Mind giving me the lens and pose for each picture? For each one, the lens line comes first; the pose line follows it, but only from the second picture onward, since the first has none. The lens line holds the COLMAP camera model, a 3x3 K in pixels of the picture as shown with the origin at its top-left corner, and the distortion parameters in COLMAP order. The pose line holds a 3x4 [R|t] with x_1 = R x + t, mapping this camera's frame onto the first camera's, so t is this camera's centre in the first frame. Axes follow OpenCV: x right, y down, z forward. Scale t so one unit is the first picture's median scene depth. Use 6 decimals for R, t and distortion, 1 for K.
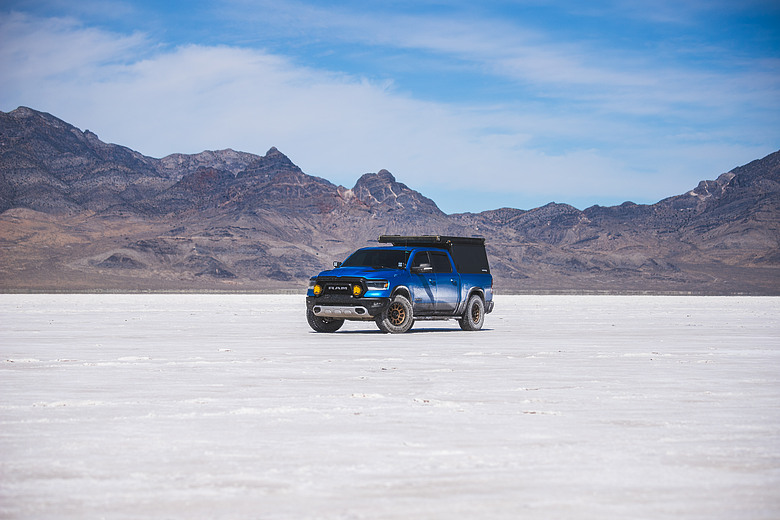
lens RADIAL K [[2187.7, 0, 390.0], [0, 2187.7, 260.0], [0, 0, 1]] dist [-0.012080, -0.012972]
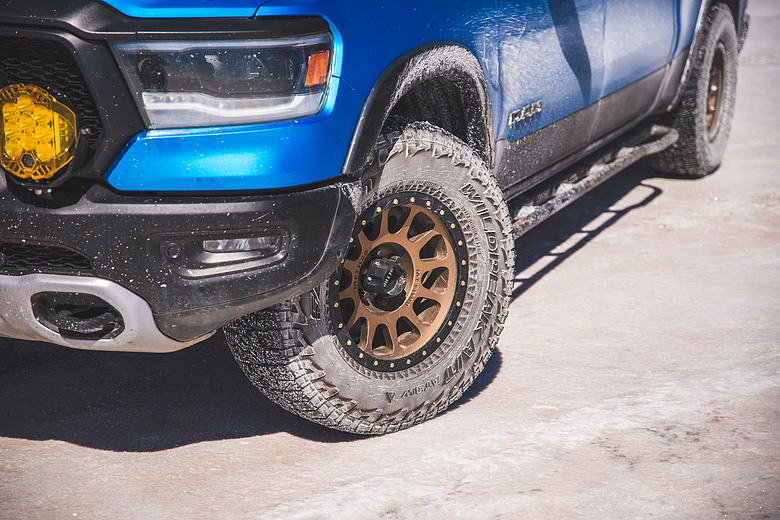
lens RADIAL K [[1428.6, 0, 390.0], [0, 1428.6, 260.0], [0, 0, 1]] dist [0.215073, 0.004569]
pose [[0.996860, -0.022612, 0.075888, -0.003532], [0.000271, 0.959332, 0.282279, 0.000305], [-0.079185, -0.281372, 0.956326, 0.893427]]
